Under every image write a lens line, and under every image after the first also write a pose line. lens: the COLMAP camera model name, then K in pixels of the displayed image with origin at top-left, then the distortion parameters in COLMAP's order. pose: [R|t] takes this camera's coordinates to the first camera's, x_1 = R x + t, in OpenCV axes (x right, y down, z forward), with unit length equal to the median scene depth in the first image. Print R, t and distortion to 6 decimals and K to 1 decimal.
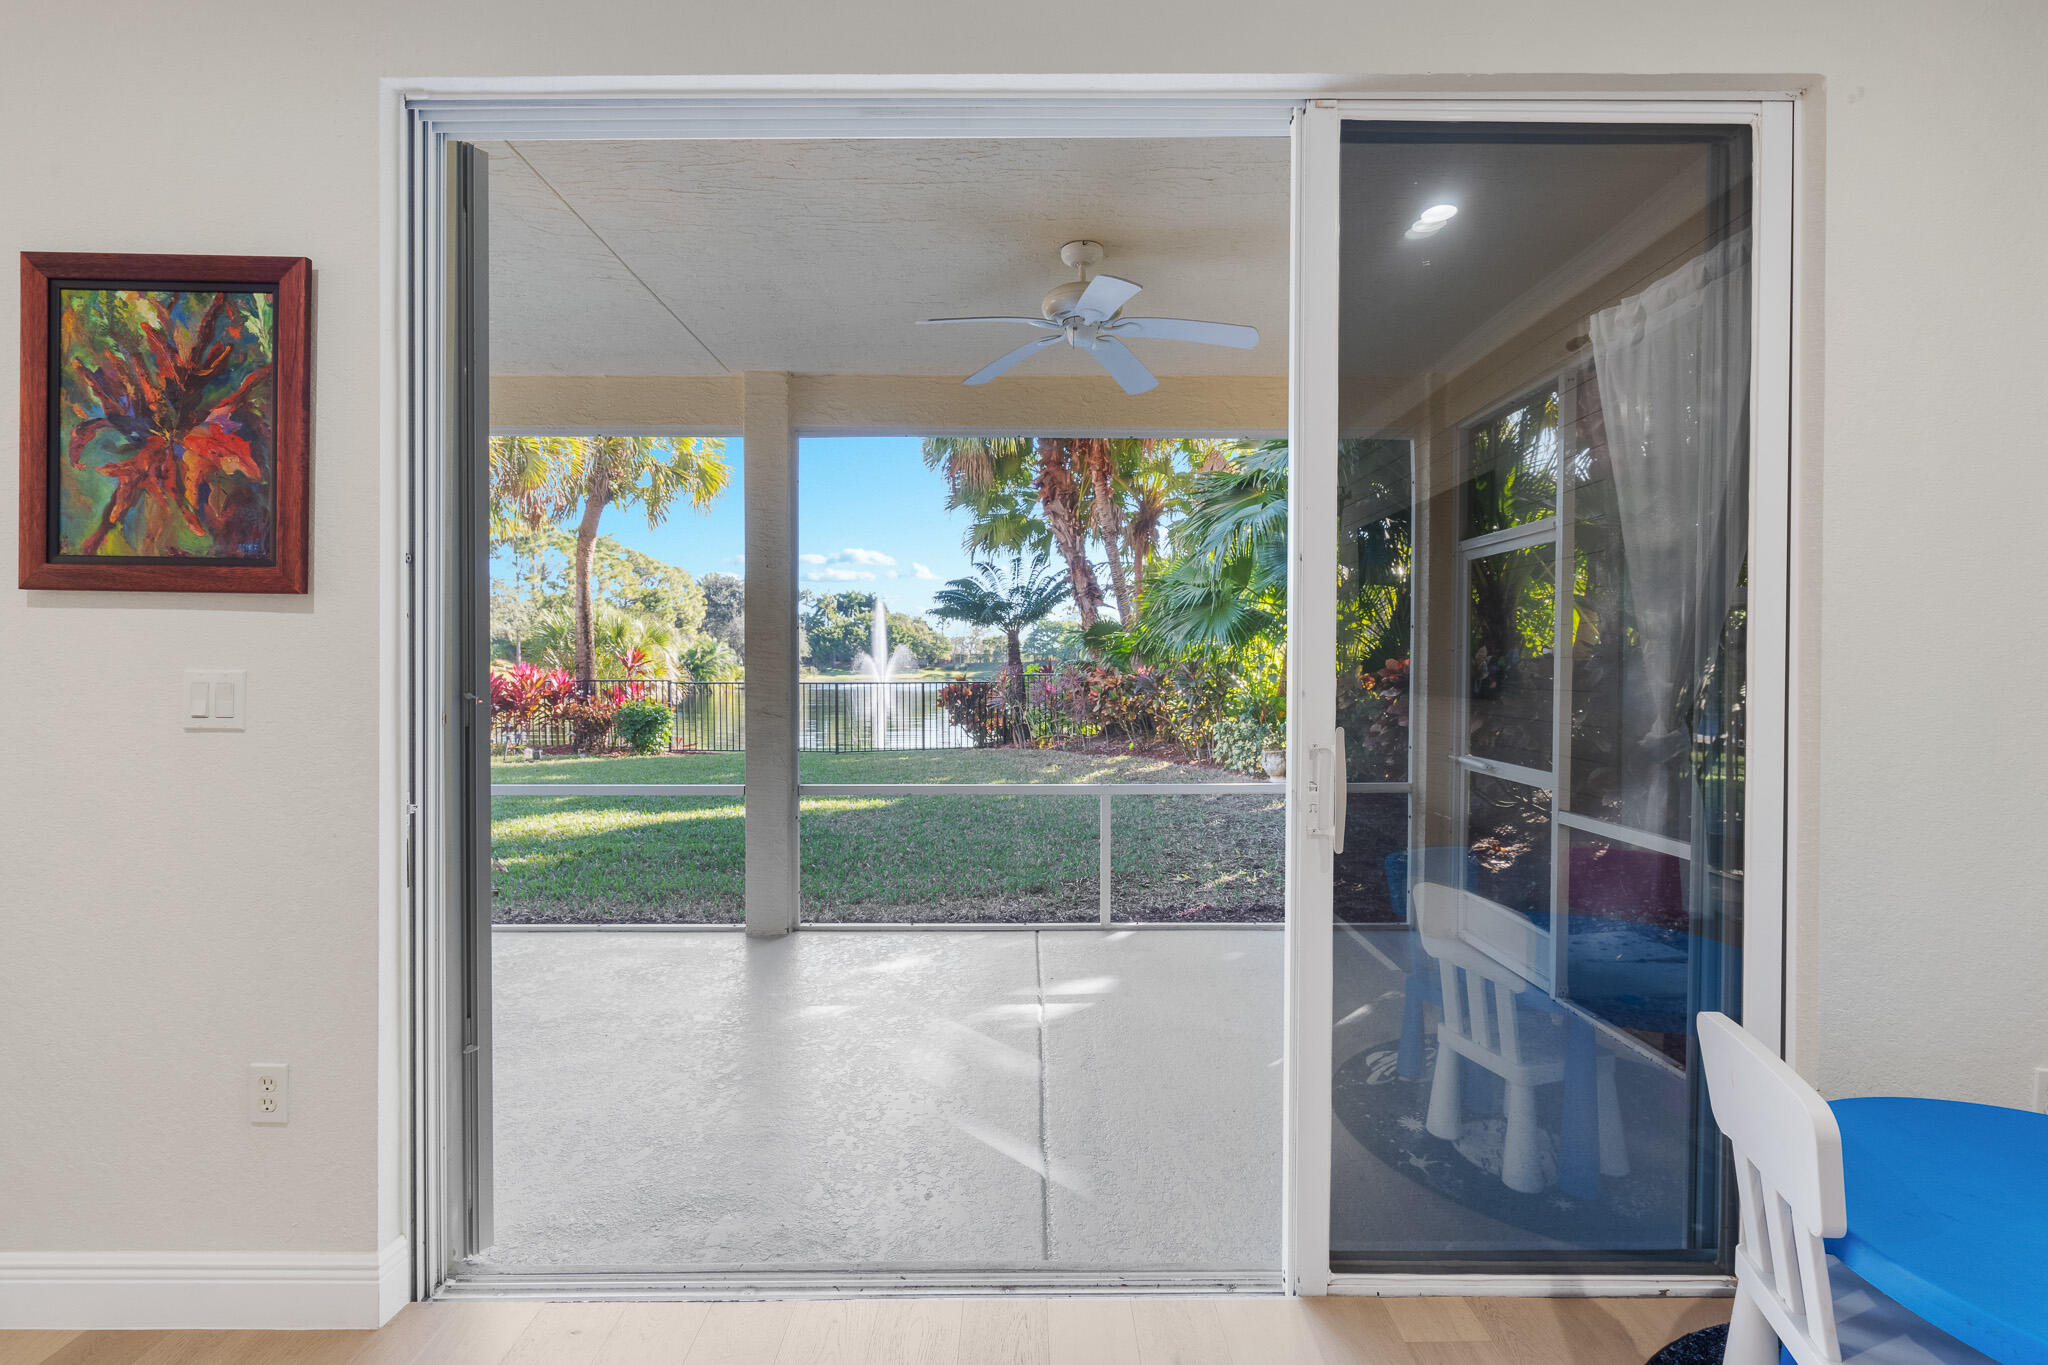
lens RADIAL K [[933.0, 0, 1036.8], [0, 933.0, 670.7], [0, 0, 1]] dist [-0.004715, 0.003350]
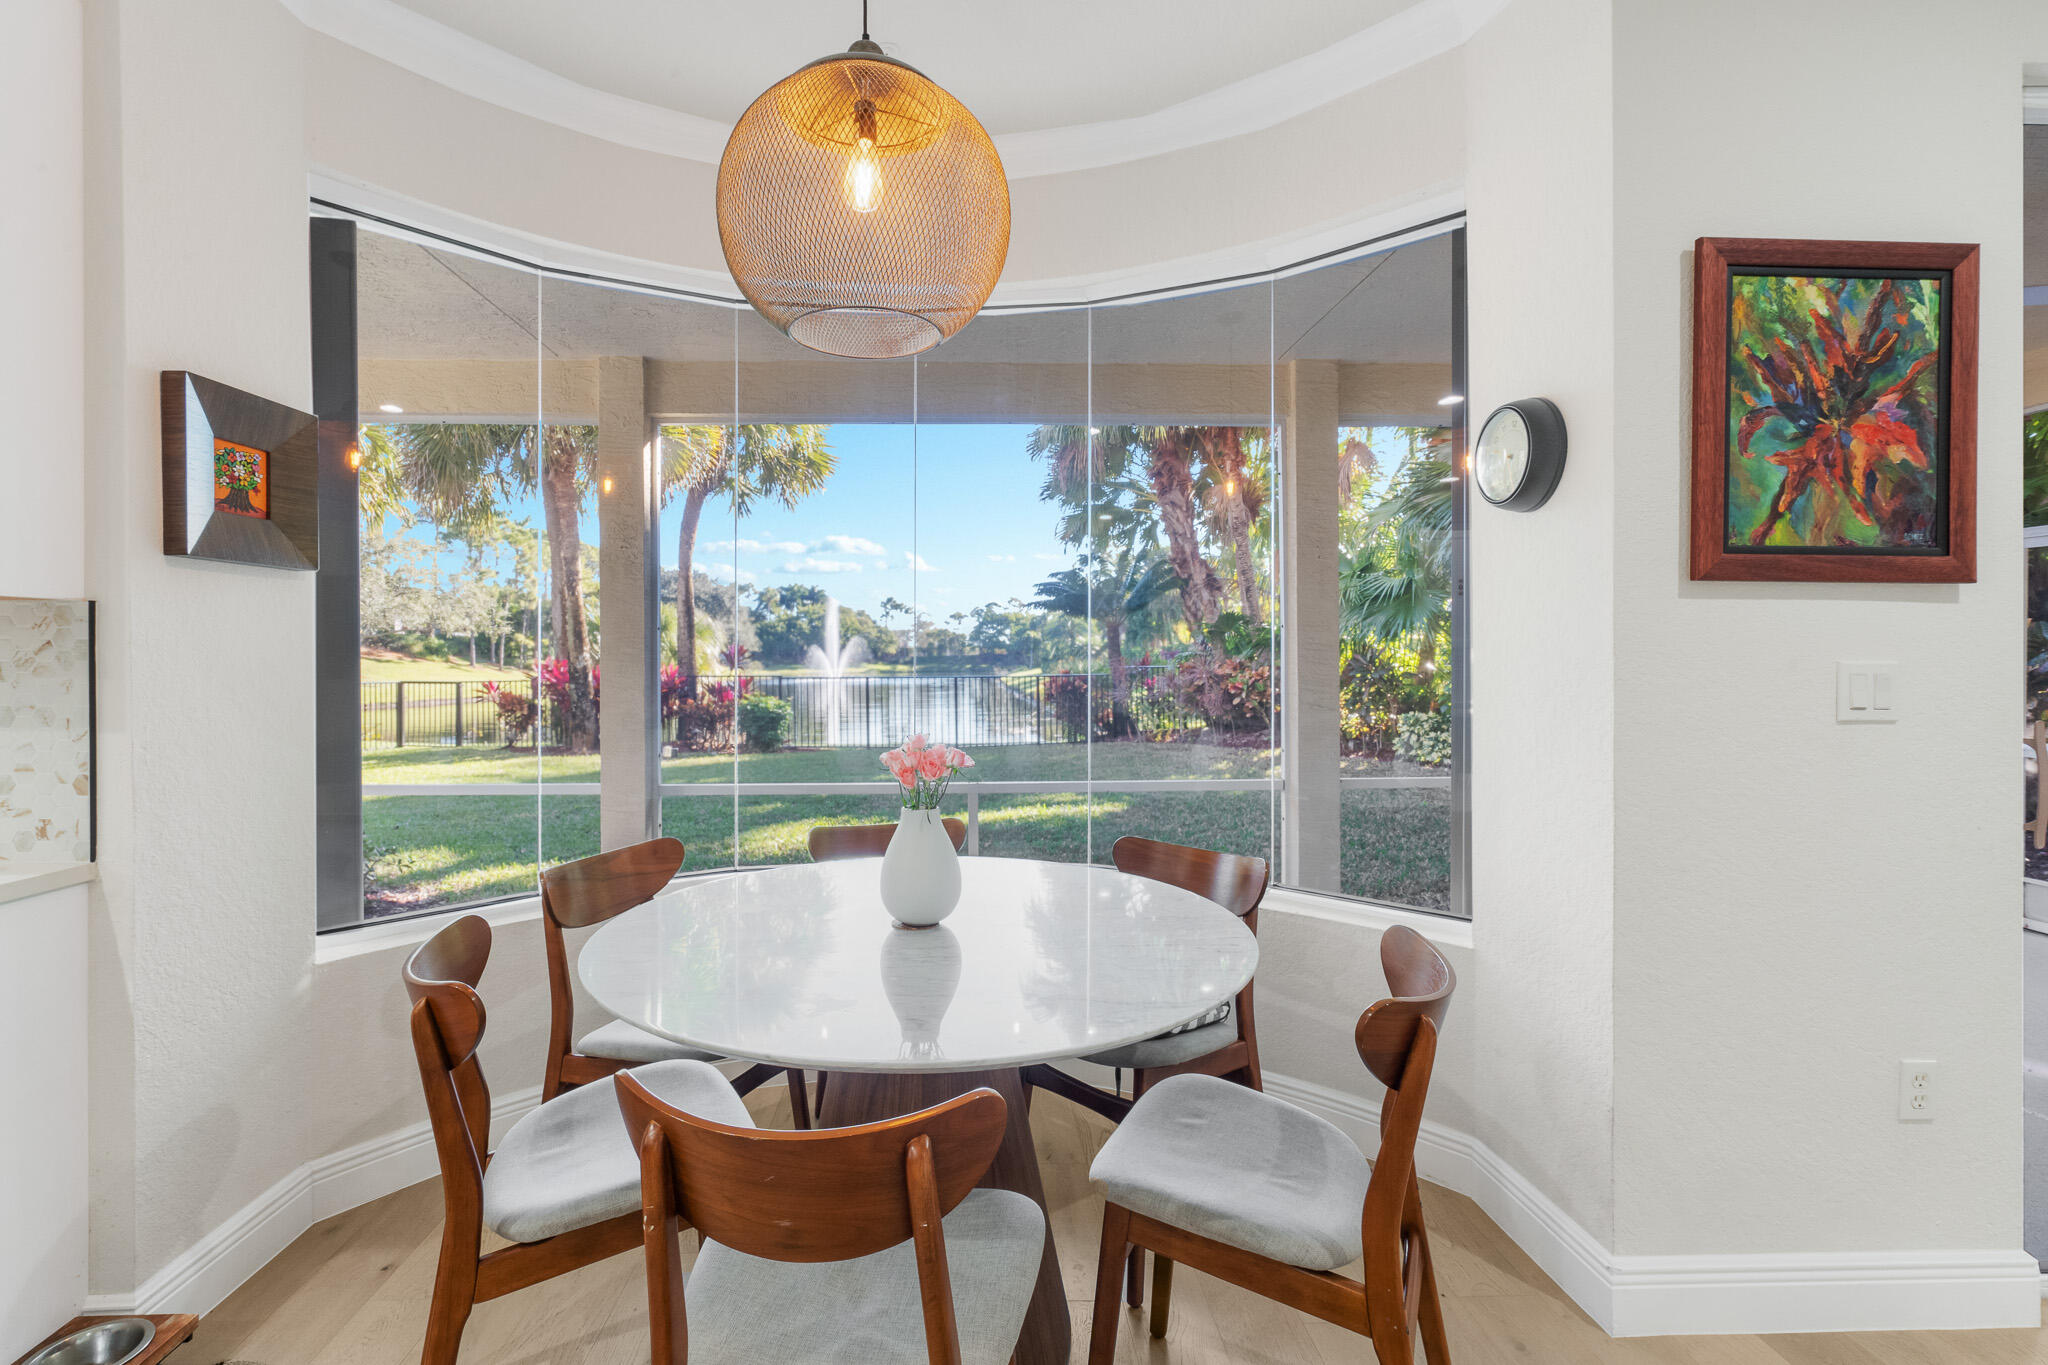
lens RADIAL K [[933.0, 0, 988.7], [0, 933.0, 660.6], [0, 0, 1]] dist [-0.004715, 0.003350]
pose [[0.999495, -0.005751, 0.031242, -0.308409], [0.005851, 0.999978, -0.003119, -0.000613], [-0.031223, 0.003300, 0.999507, 0.007082]]
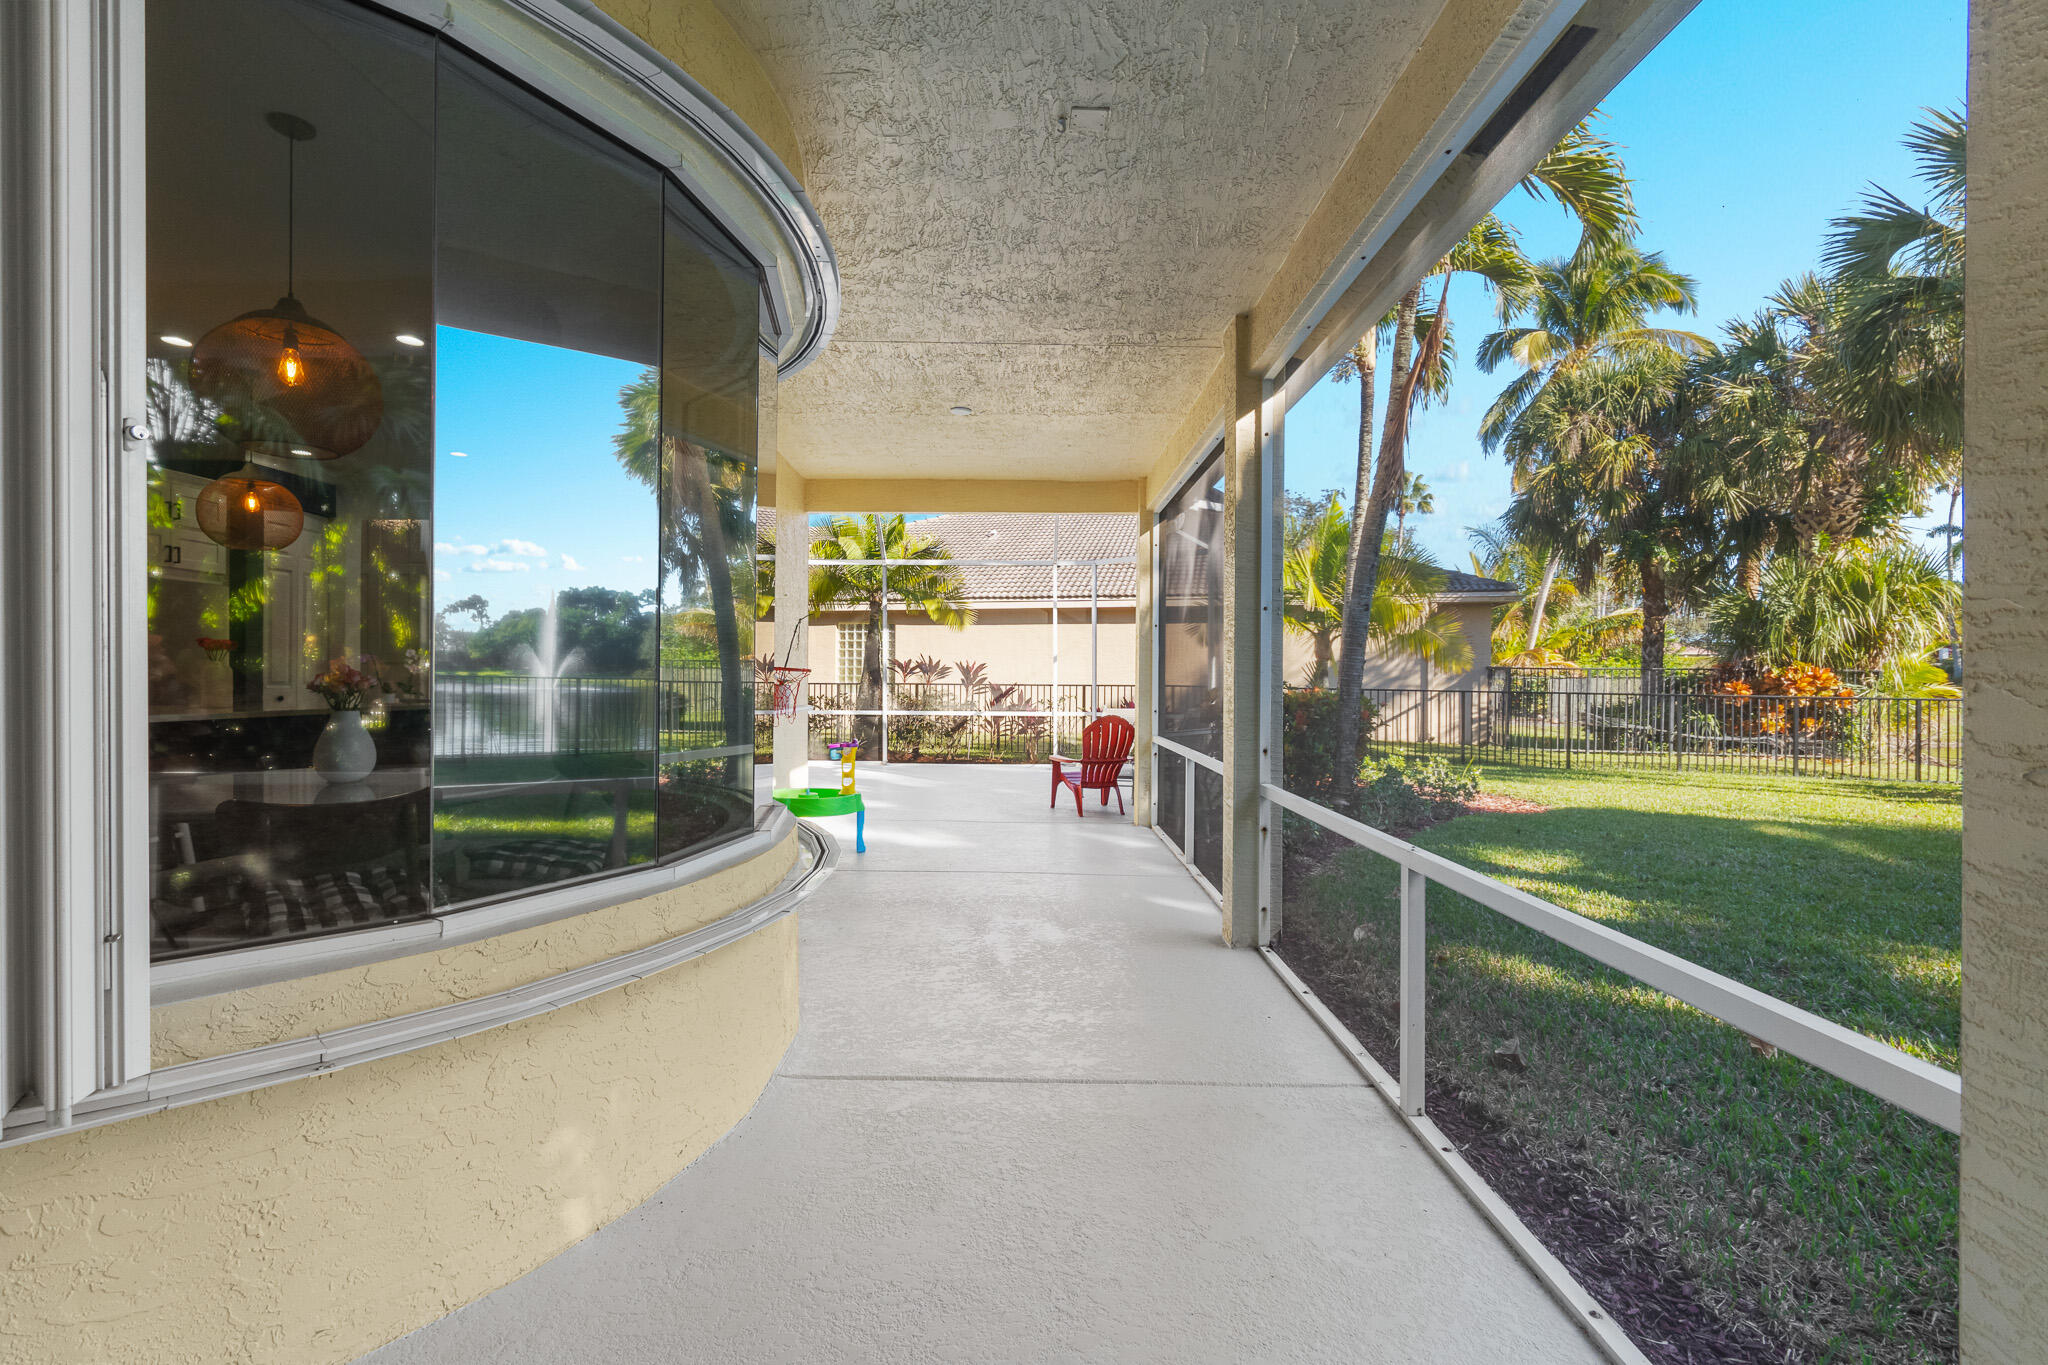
lens RADIAL K [[933.0, 0, 1021.4], [0, 933.0, 684.0], [0, 0, 1]] dist [-0.004715, 0.003350]
pose [[-0.002088, 0.003436, -0.999992, -0.048660], [-0.012772, 0.999912, 0.003463, 0.014158], [0.999916, 0.012779, -0.002044, 0.359526]]
